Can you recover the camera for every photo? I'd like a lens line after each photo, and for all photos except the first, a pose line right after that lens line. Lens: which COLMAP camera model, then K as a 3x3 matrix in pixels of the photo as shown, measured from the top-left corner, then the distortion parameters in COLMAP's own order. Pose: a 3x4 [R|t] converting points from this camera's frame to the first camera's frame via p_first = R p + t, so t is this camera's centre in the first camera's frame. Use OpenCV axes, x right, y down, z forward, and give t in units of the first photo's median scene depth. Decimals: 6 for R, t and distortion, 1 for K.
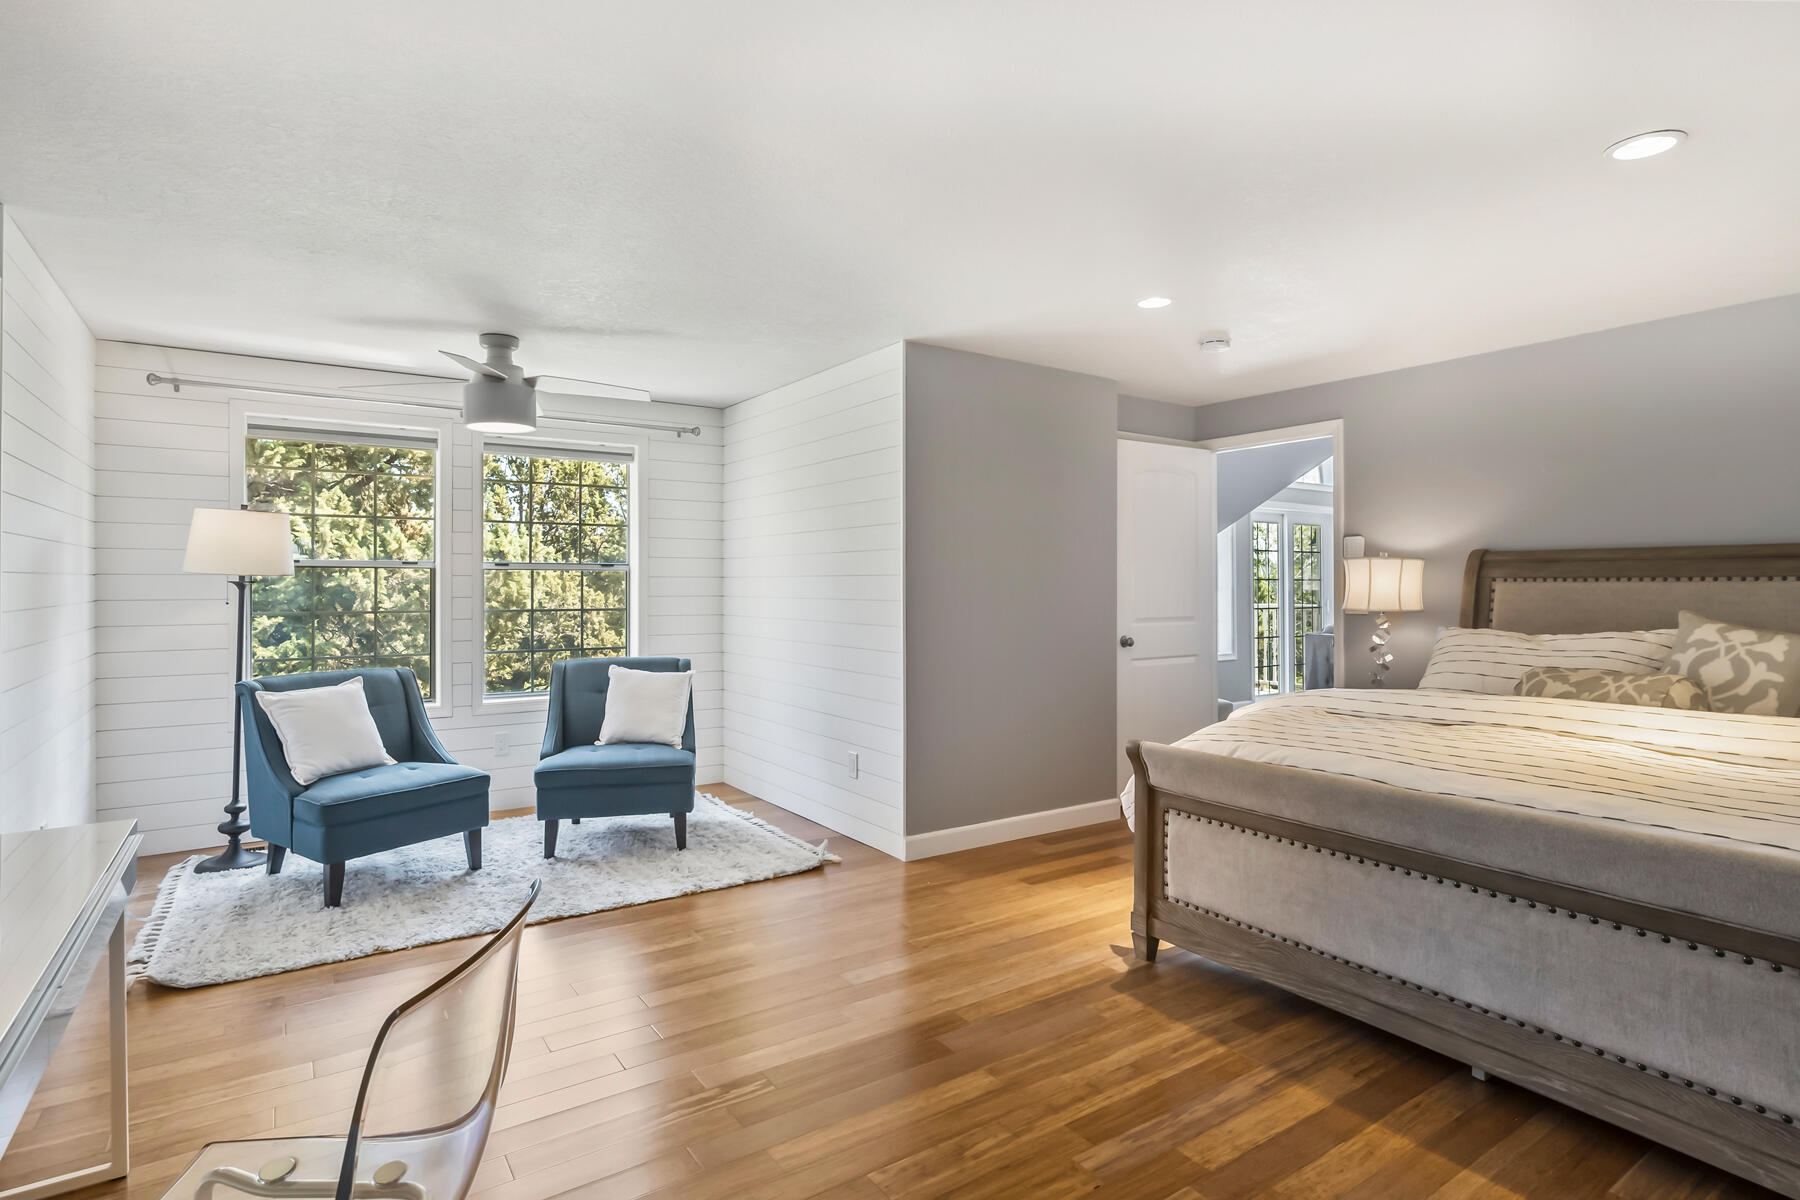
lens RADIAL K [[923.2, 0, 898.4], [0, 923.2, 595.0], [0, 0, 1]] dist [-0.001168, 0.000311]
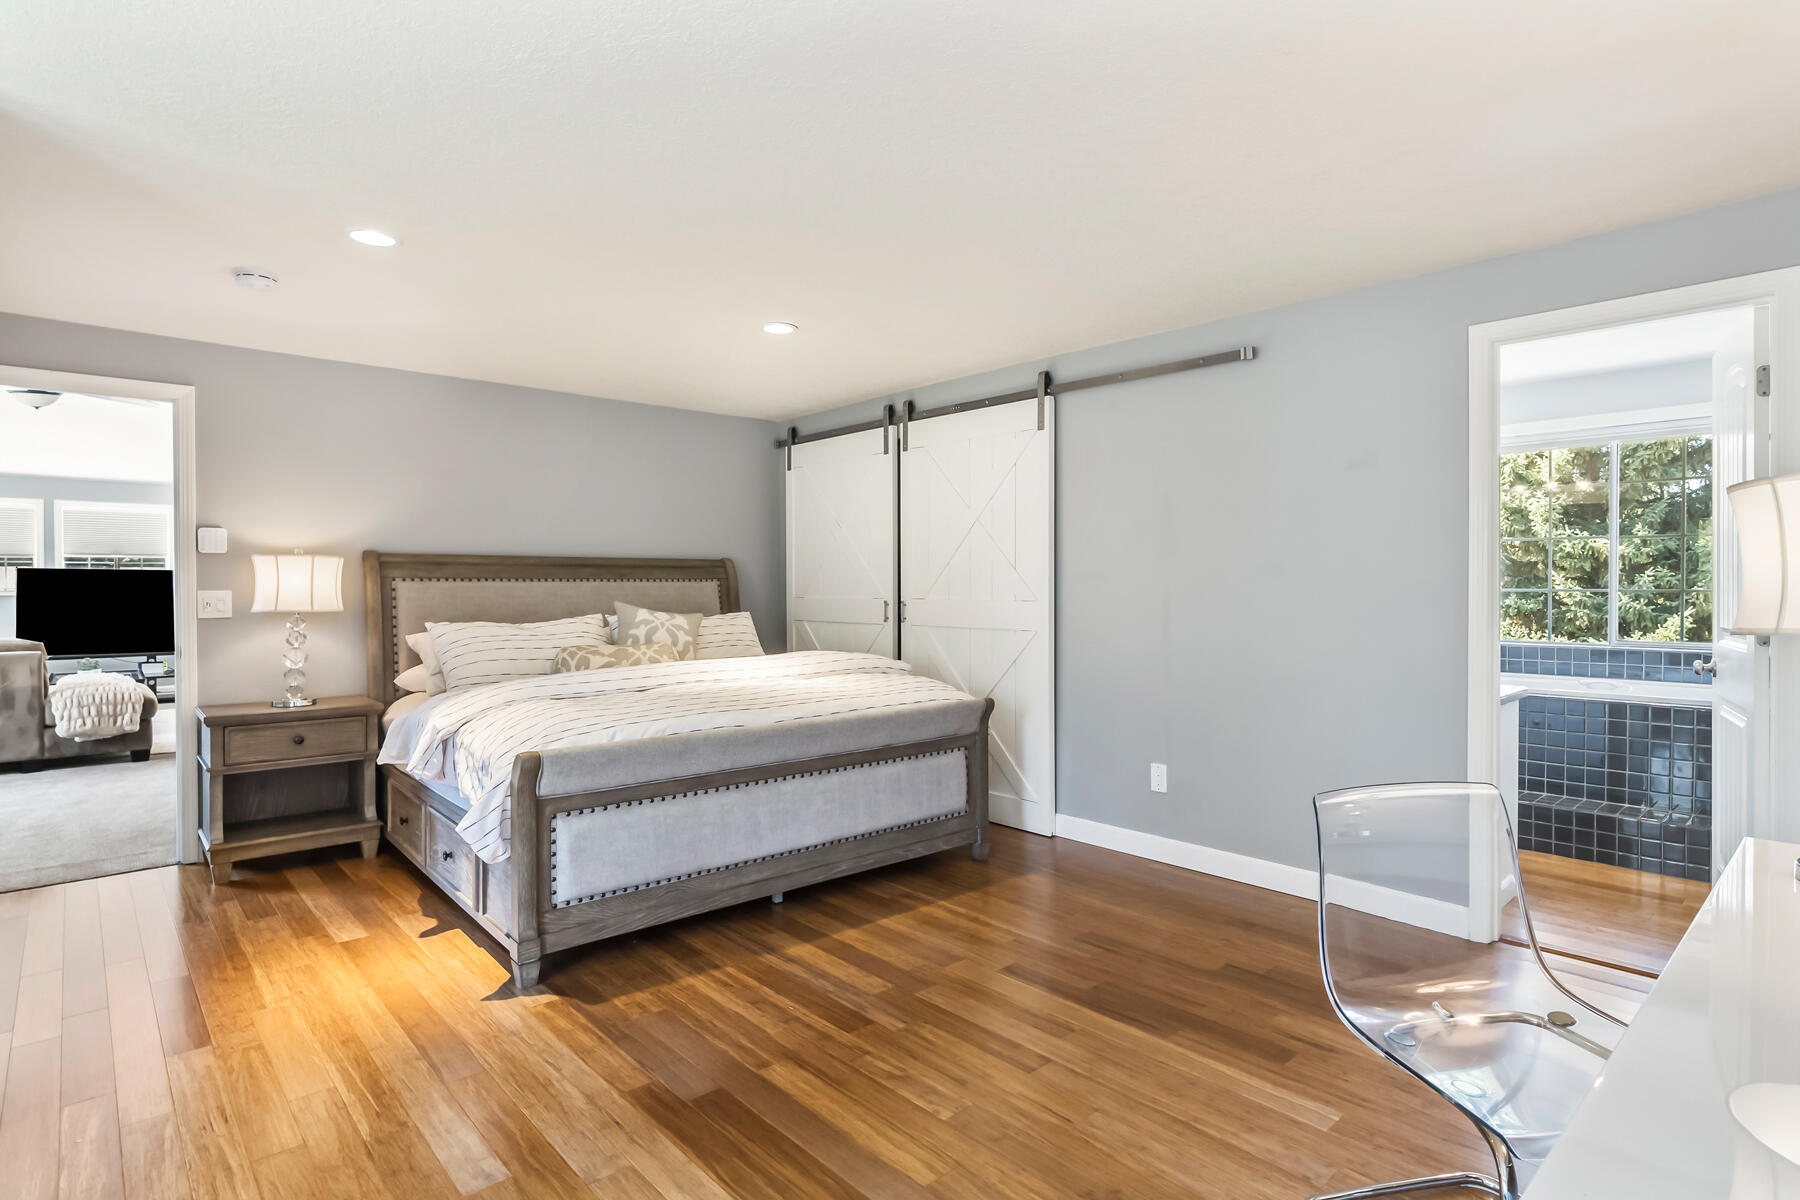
lens RADIAL K [[923.2, 0, 898.4], [0, 923.2, 595.0], [0, 0, 1]] dist [-0.001168, 0.000311]
pose [[-0.132620, -0.010056, 0.991116, -0.812888], [0.010811, 0.999874, 0.011591, -0.006668], [-0.991108, 0.012252, -0.132495, 0.874367]]
